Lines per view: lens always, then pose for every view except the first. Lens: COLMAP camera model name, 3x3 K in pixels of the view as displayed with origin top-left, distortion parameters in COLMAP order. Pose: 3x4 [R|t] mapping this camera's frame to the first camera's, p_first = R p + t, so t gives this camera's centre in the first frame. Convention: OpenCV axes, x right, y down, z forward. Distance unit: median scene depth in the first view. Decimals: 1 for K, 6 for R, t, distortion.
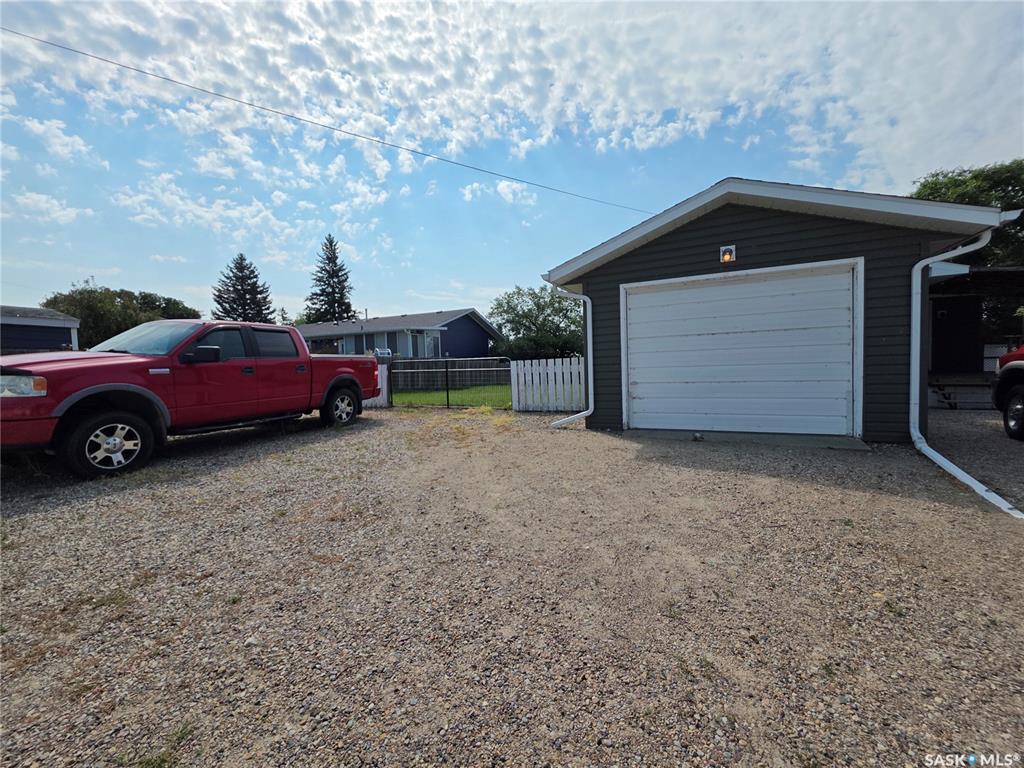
lens RADIAL K [[409.0, 0, 485.2], [0, 409.0, 386.8], [0, 0, 1]] dist [0.000216, -0.000094]
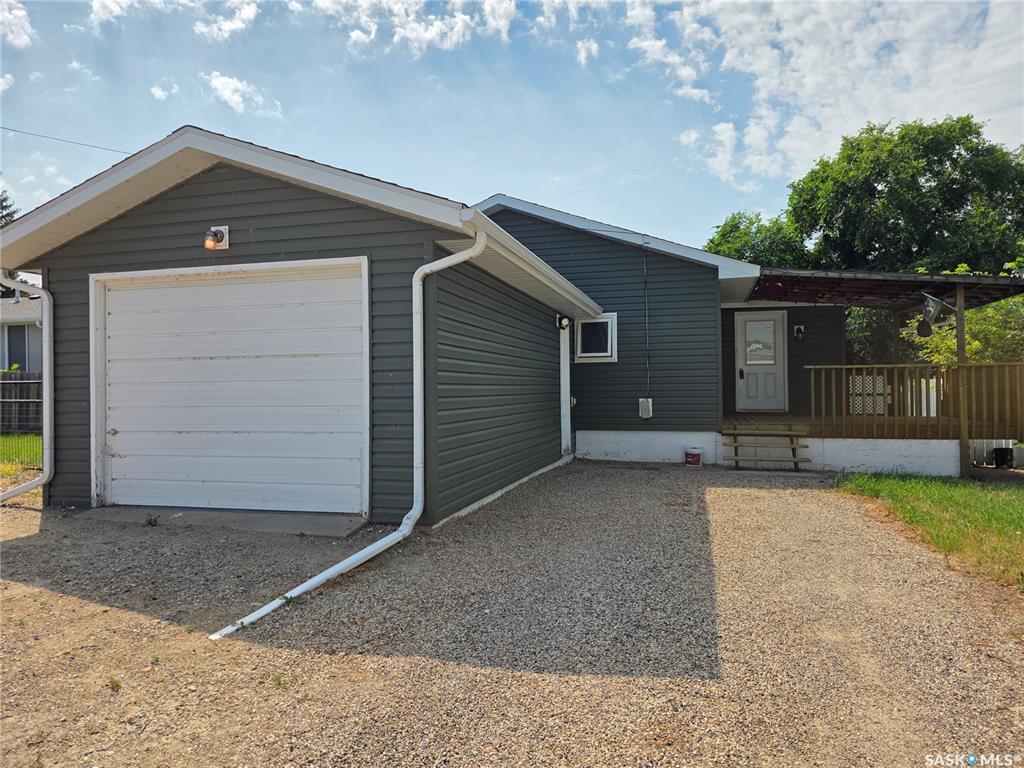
lens RADIAL K [[695.1, 0, 464.7], [0, 695.1, 388.9], [0, 0, 1]] dist [0.038875, -0.039294]
pose [[0.984726, 0.020251, 0.172932, 0.219133], [-0.012664, 0.998913, -0.044868, -0.010127], [-0.173652, 0.041993, 0.983911, -0.045773]]
